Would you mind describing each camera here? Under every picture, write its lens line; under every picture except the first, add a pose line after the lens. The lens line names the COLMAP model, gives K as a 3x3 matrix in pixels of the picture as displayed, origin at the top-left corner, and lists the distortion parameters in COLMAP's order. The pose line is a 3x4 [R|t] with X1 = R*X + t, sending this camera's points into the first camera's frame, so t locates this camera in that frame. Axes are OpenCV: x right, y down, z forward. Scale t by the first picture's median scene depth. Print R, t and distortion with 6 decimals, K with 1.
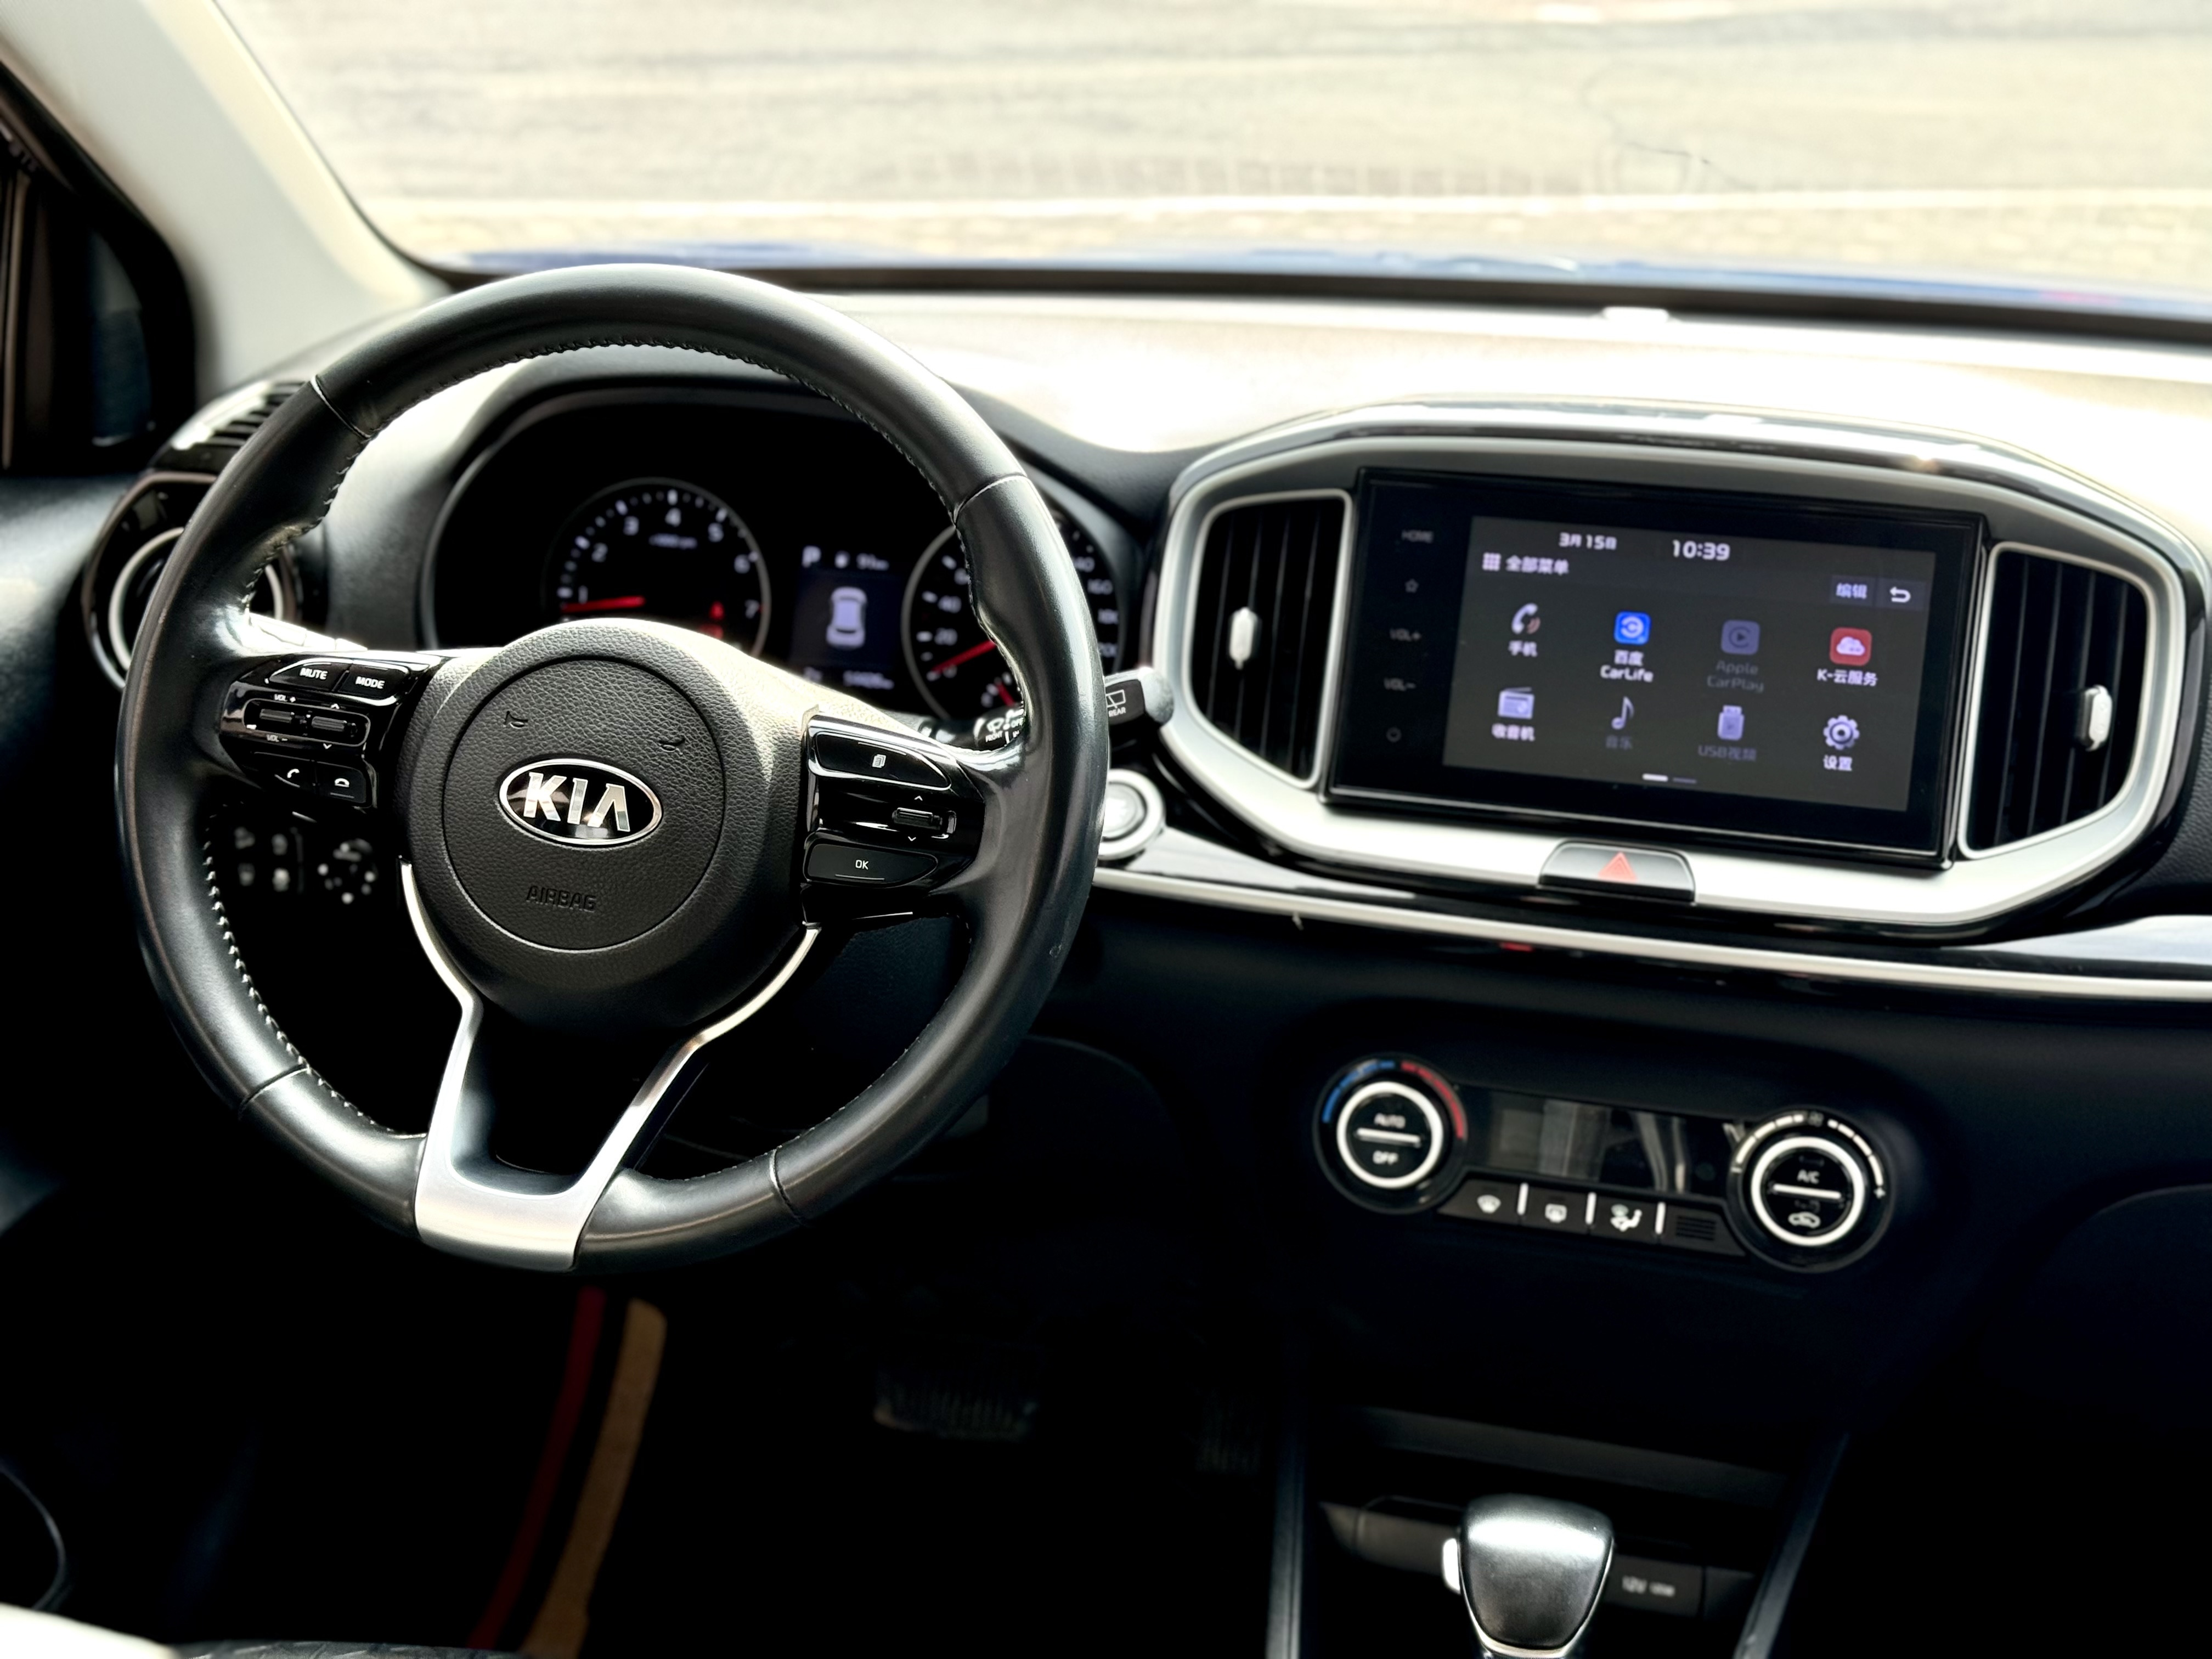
lens RADIAL K [[3085.5, 0, 1121.0], [0, 3085.5, 840.0], [0, 0, 1]] dist [0.207948, -0.464225]
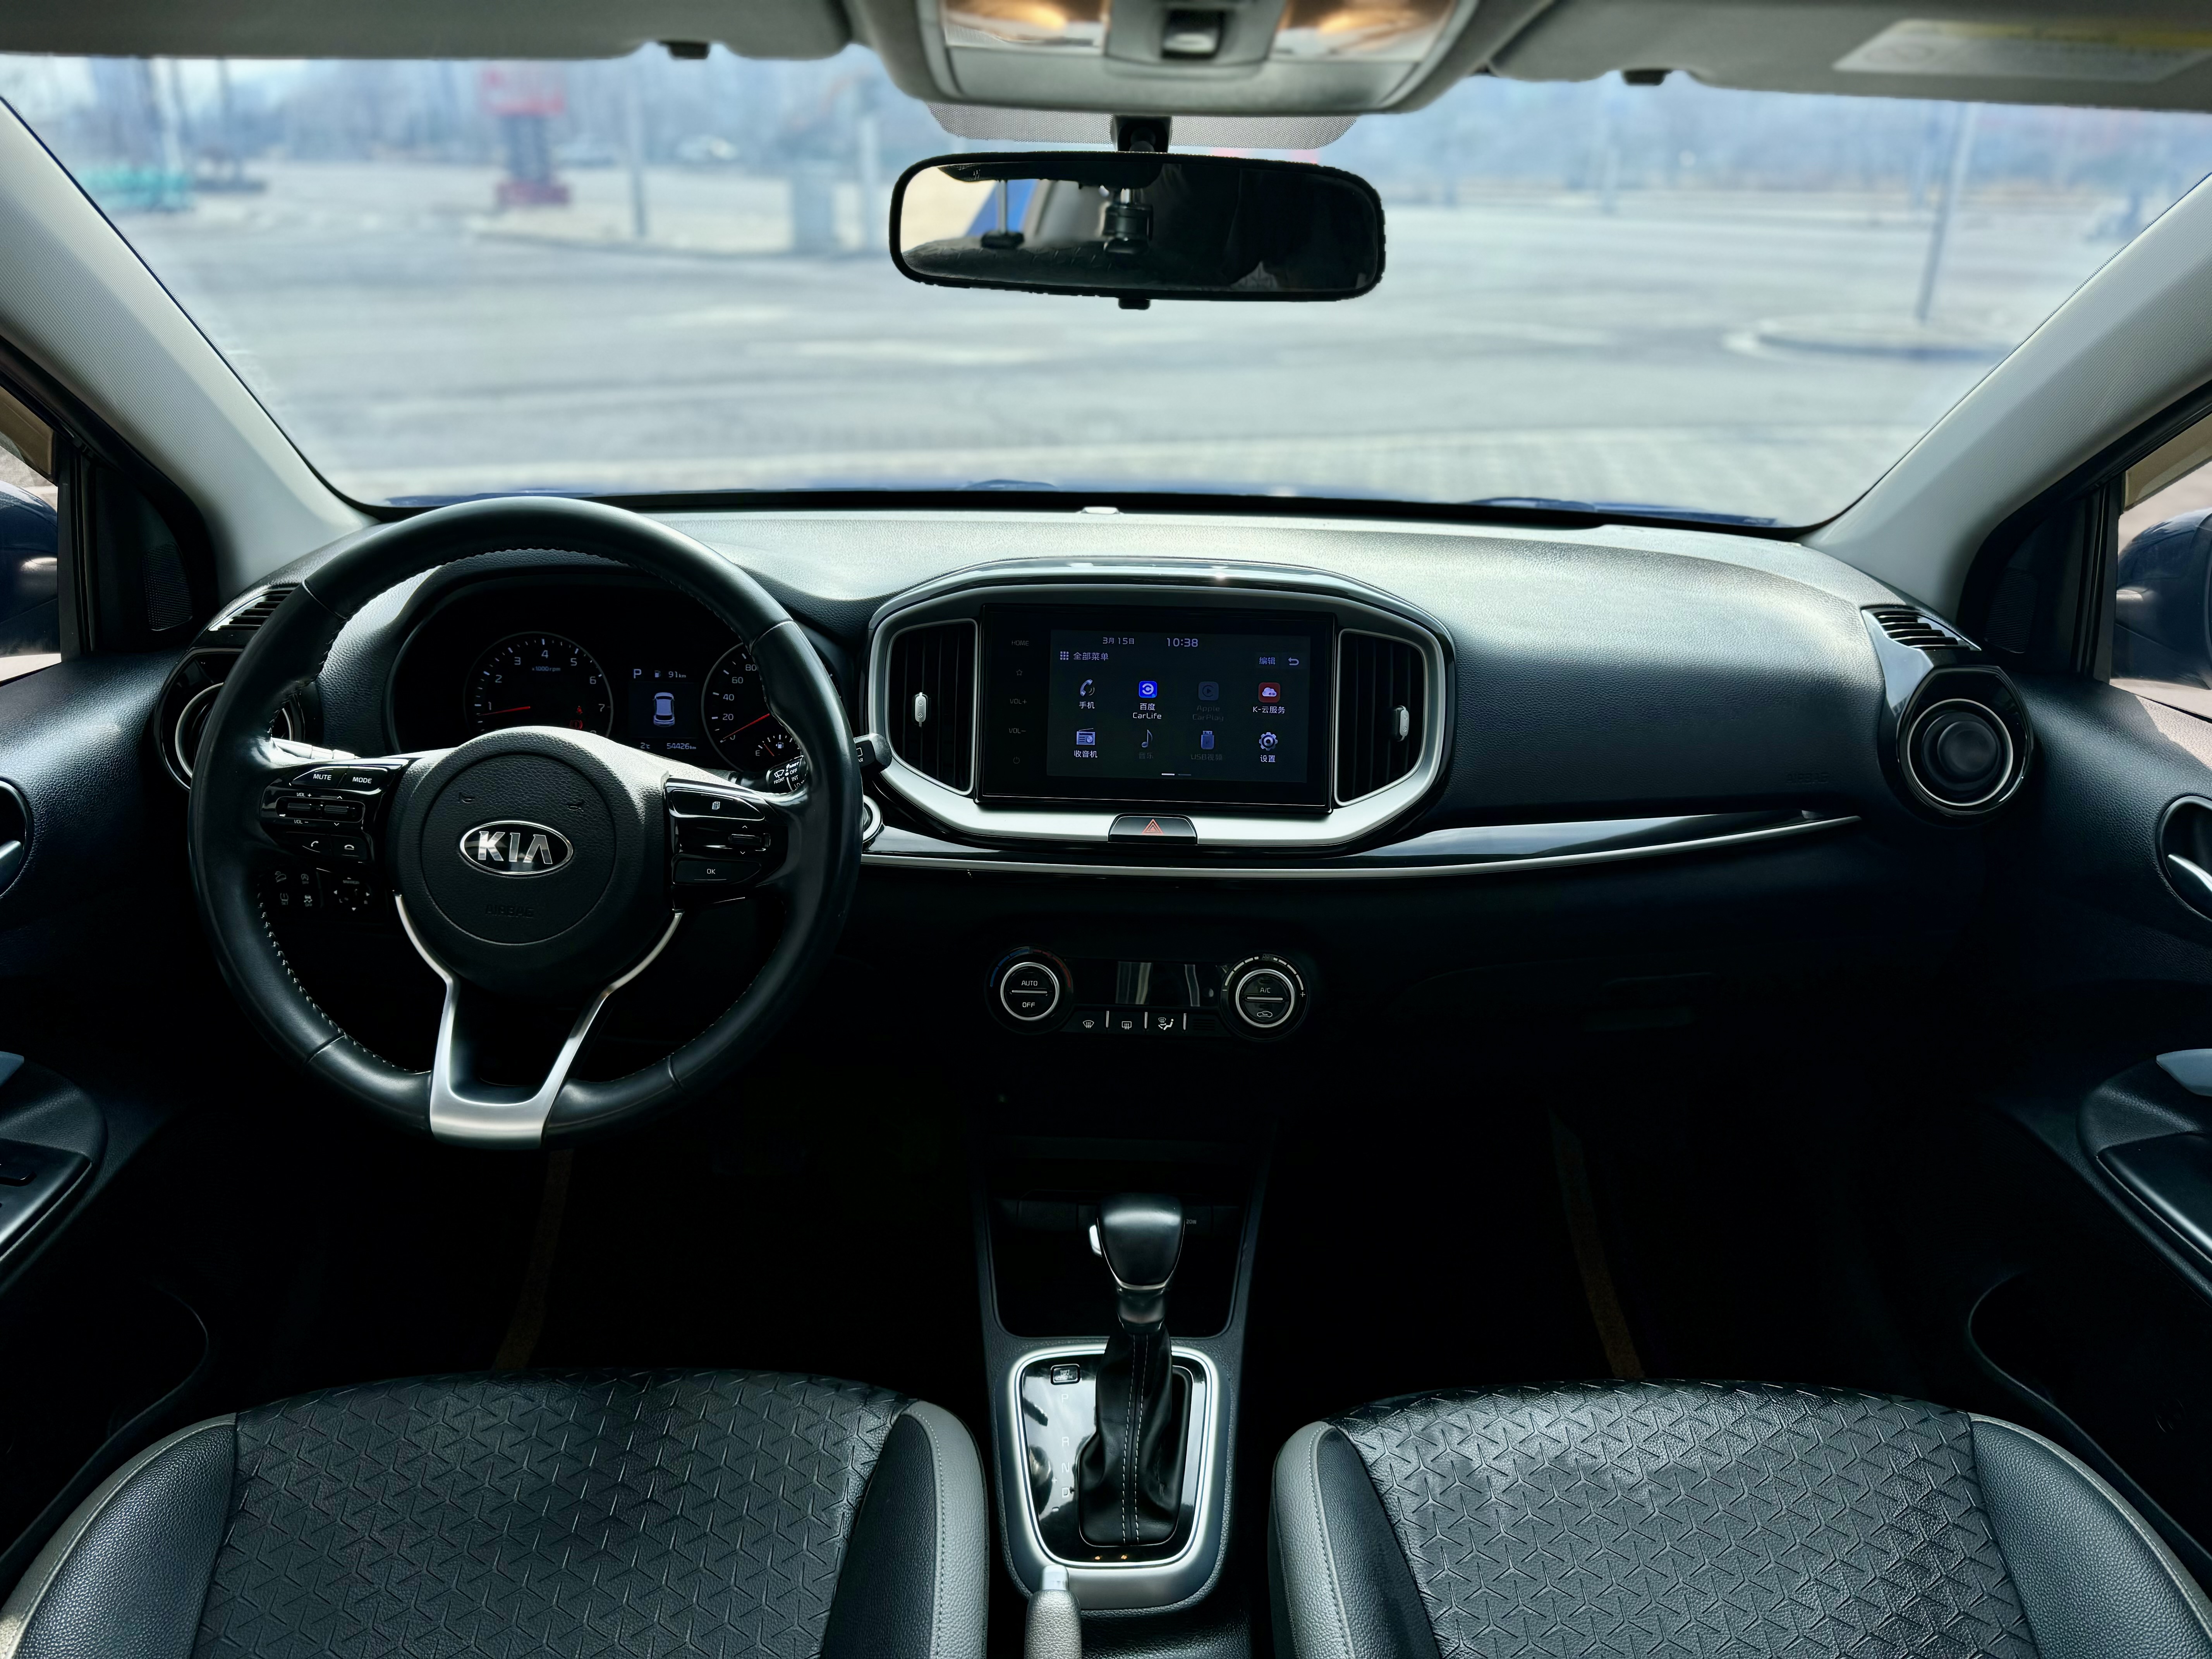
lens RADIAL K [[1521.8, 0, 1109.4], [0, 1521.8, 833.3], [0, 0, 1]] dist [0.103668, -0.167435]
pose [[0.972927, -0.086627, 0.214265, -0.046775], [0.079191, 0.995929, 0.043067, -0.026791], [-0.217123, -0.024933, 0.975826, 0.172514]]
